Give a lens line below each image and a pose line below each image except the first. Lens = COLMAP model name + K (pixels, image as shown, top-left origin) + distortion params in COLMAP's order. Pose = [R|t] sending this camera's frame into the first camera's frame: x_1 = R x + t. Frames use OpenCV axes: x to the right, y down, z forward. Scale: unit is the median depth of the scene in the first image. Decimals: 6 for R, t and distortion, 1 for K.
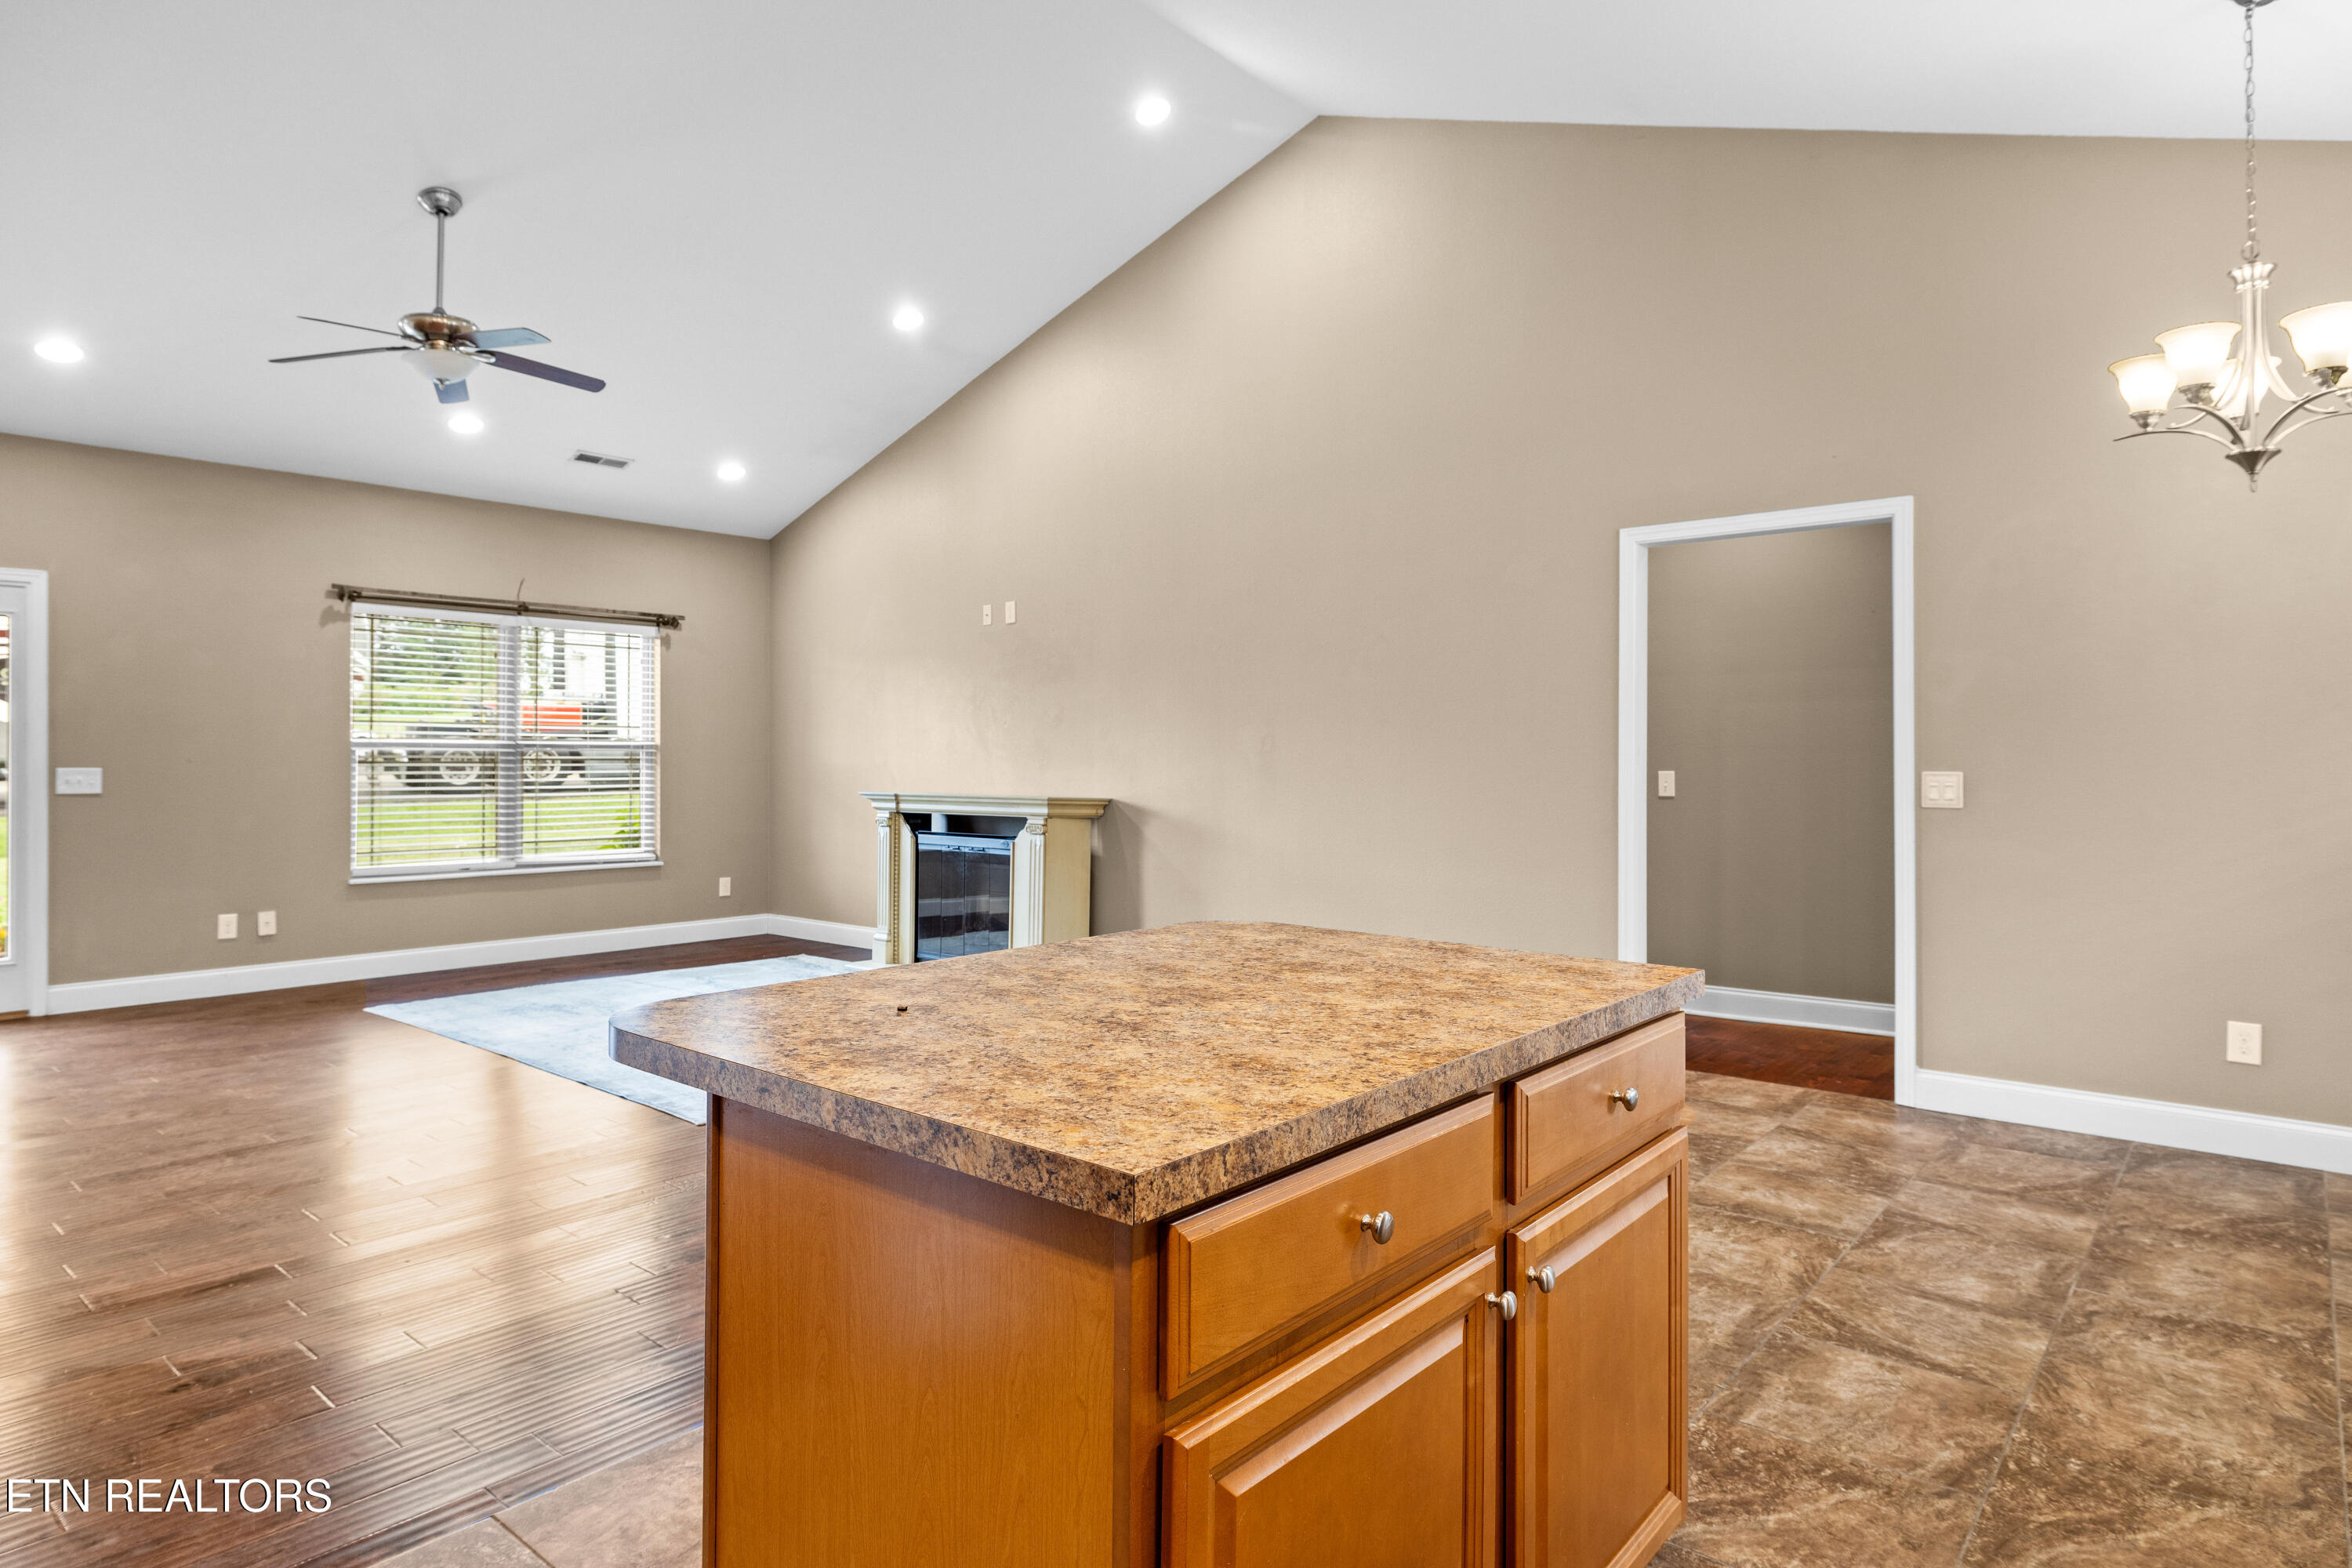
lens RADIAL K [[1327.8, 0, 1171.4], [0, 1327.8, 748.0], [0, 0, 1]] dist [-0.001276, -0.000775]
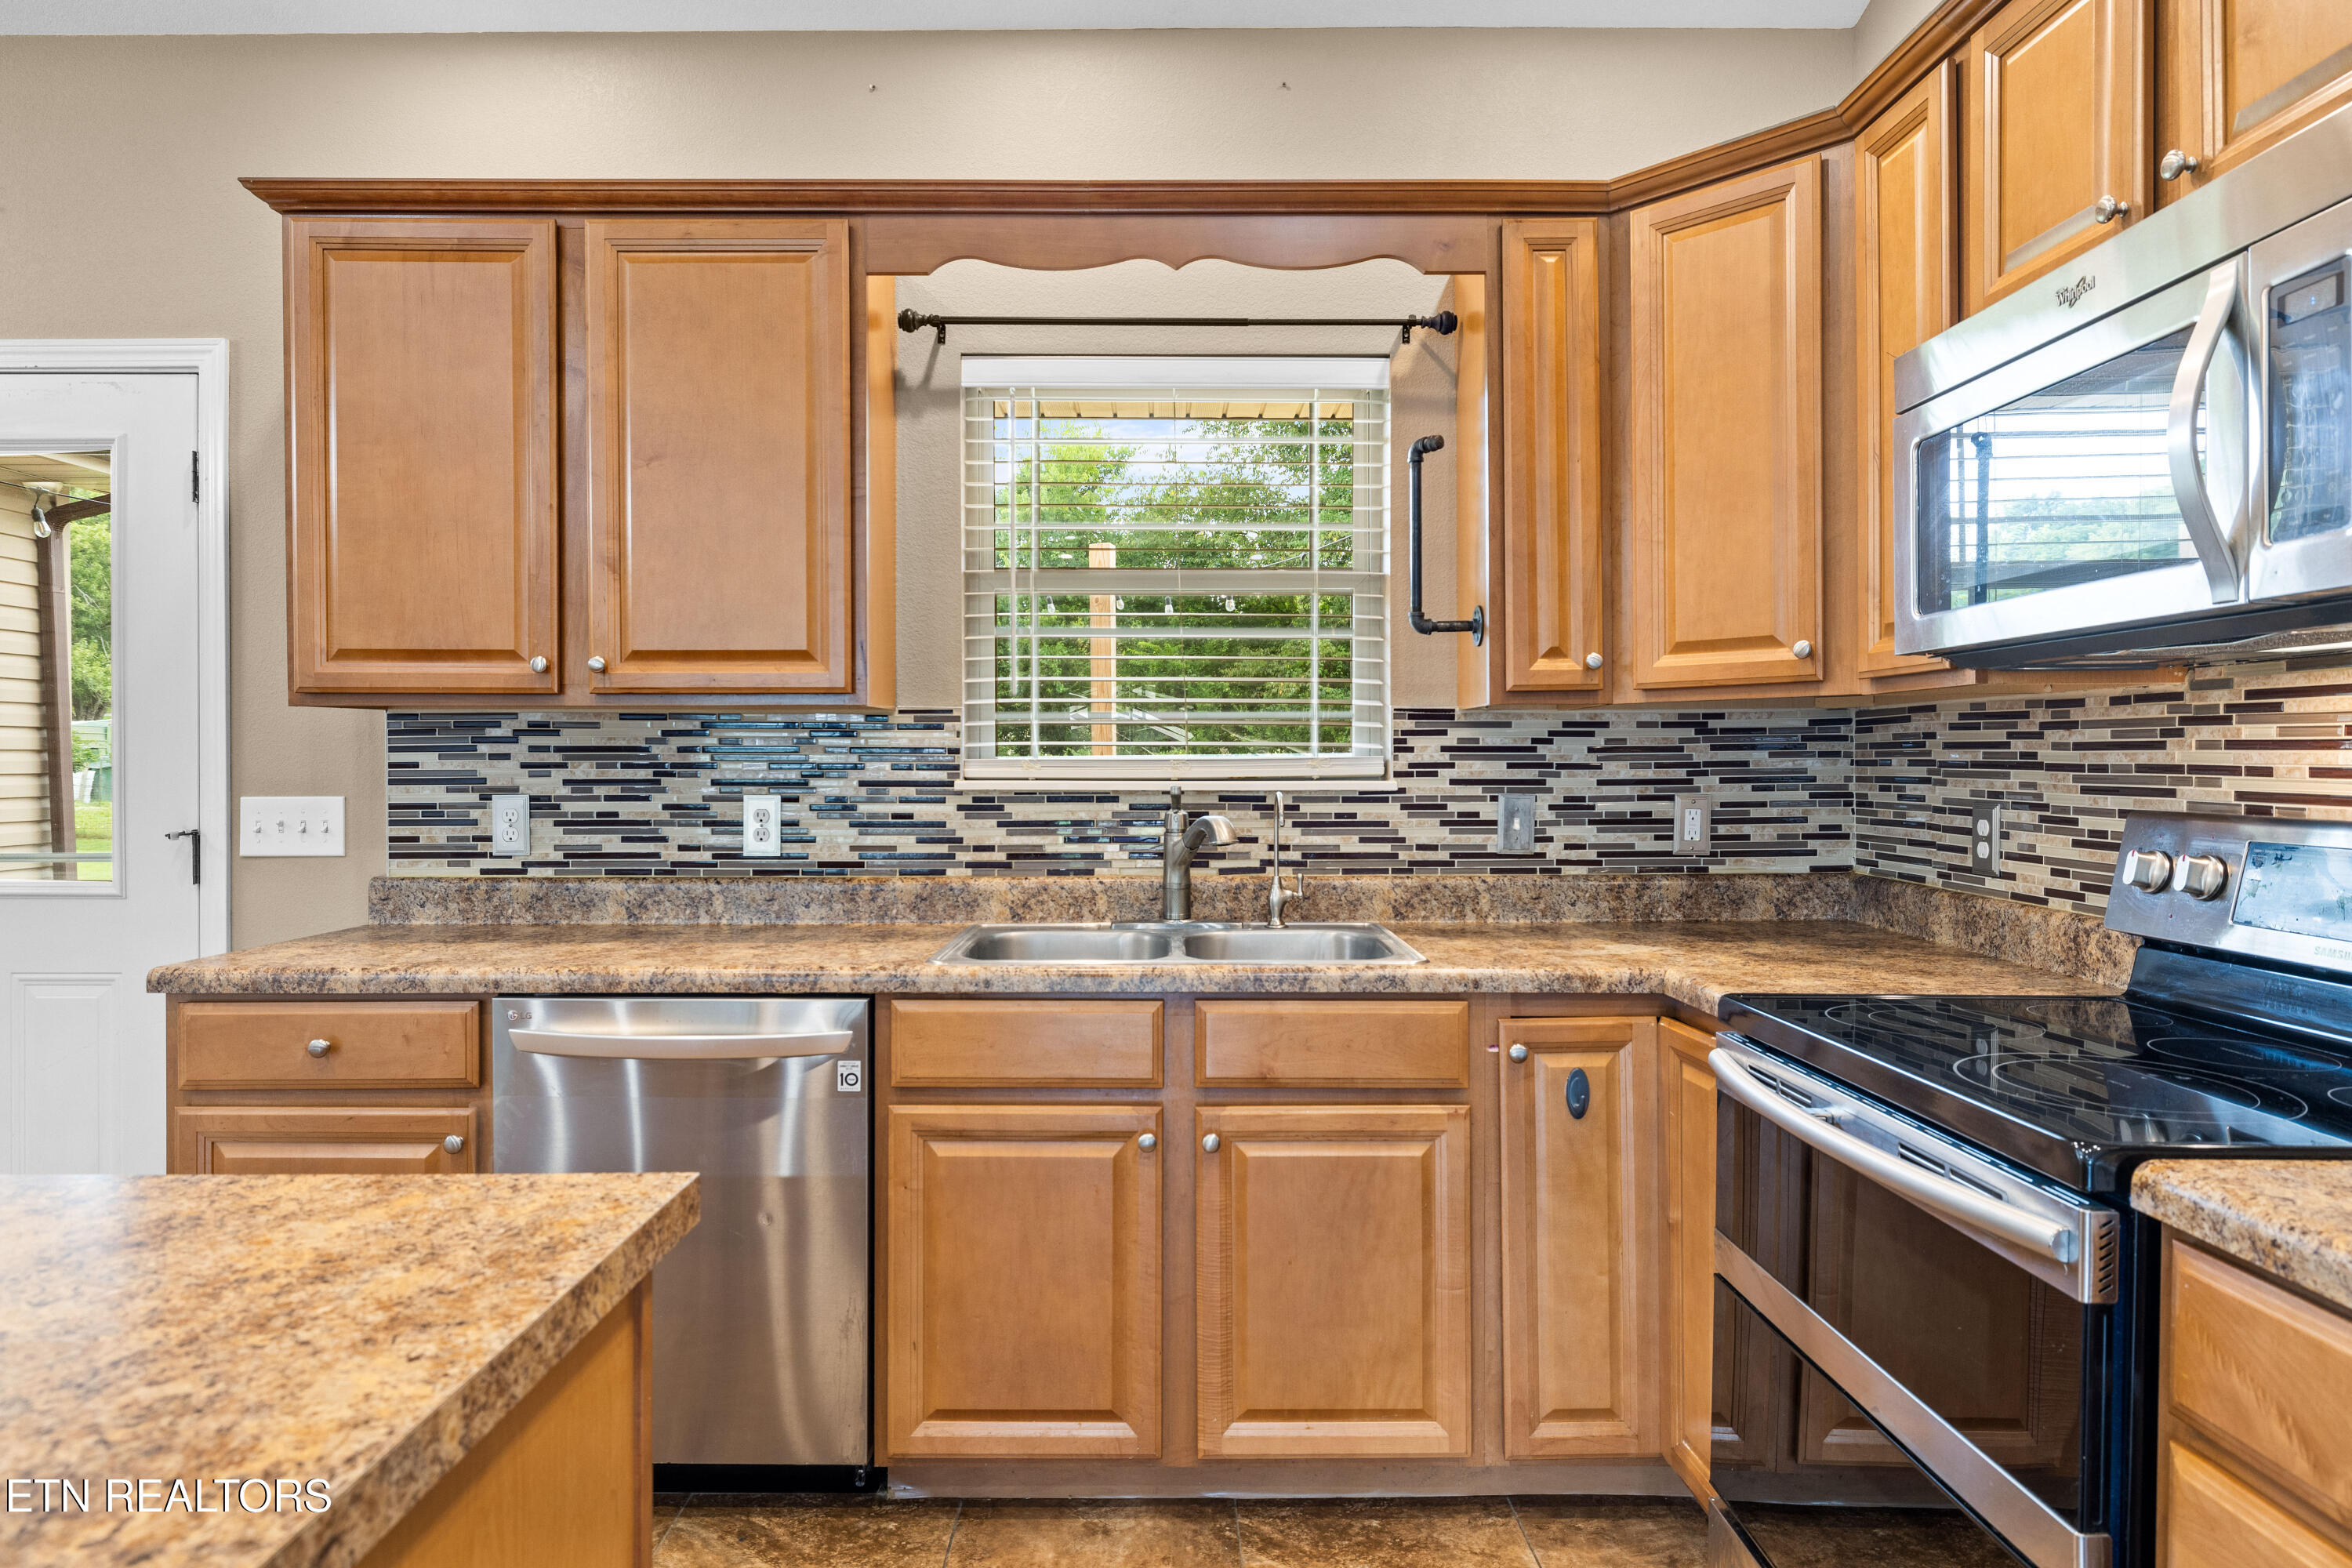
lens RADIAL K [[1353.9, 0, 1169.2], [0, 1353.9, 772.2], [0, 0, 1]] dist [0.002457, -0.002164]
pose [[-0.652628, -0.009126, 0.757623, -0.294330], [-0.006673, 0.999958, 0.006297, -0.002799], [-0.757649, -0.000946, -0.652662, 0.382426]]
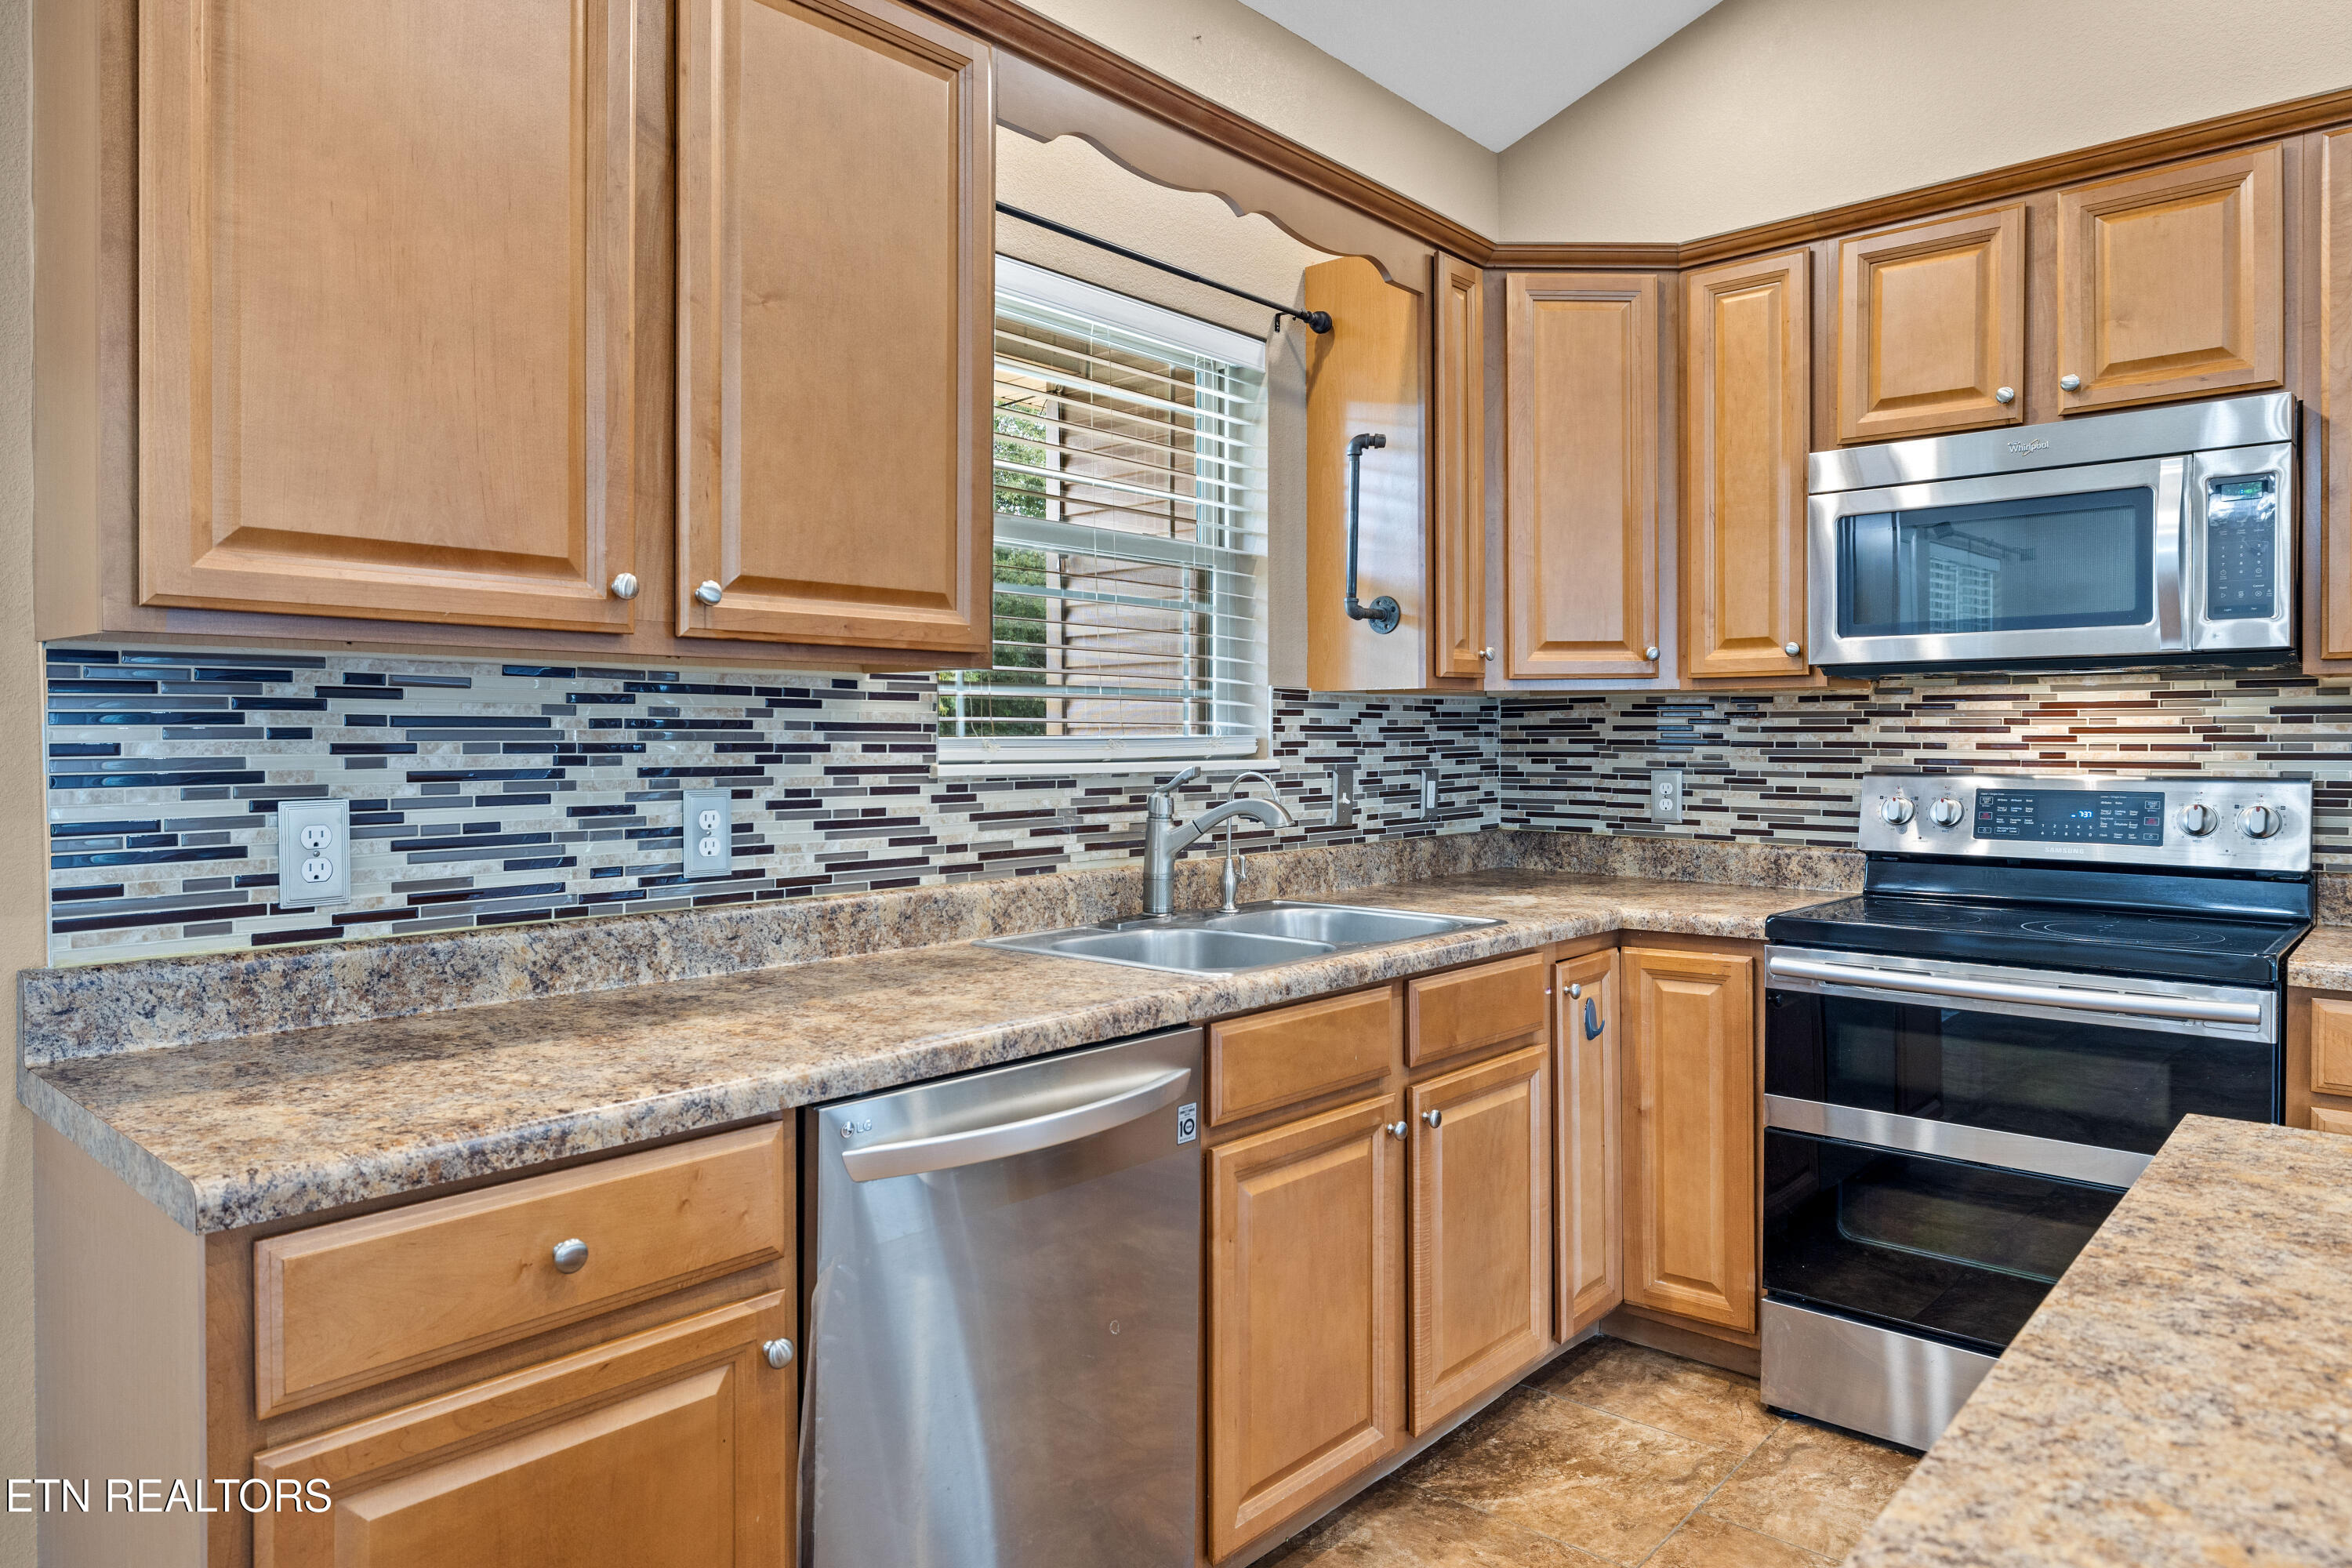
lens RADIAL K [[1460.6, 0, 1172.1], [0, 1460.6, 755.6], [0, 0, 1]] dist [-0.005356, 0.002105]
pose [[-0.999625, -0.002461, 0.027263, 0.224795], [-0.002332, 0.999986, 0.004782, -0.000128], [-0.027274, 0.004717, -0.999617, 0.622064]]
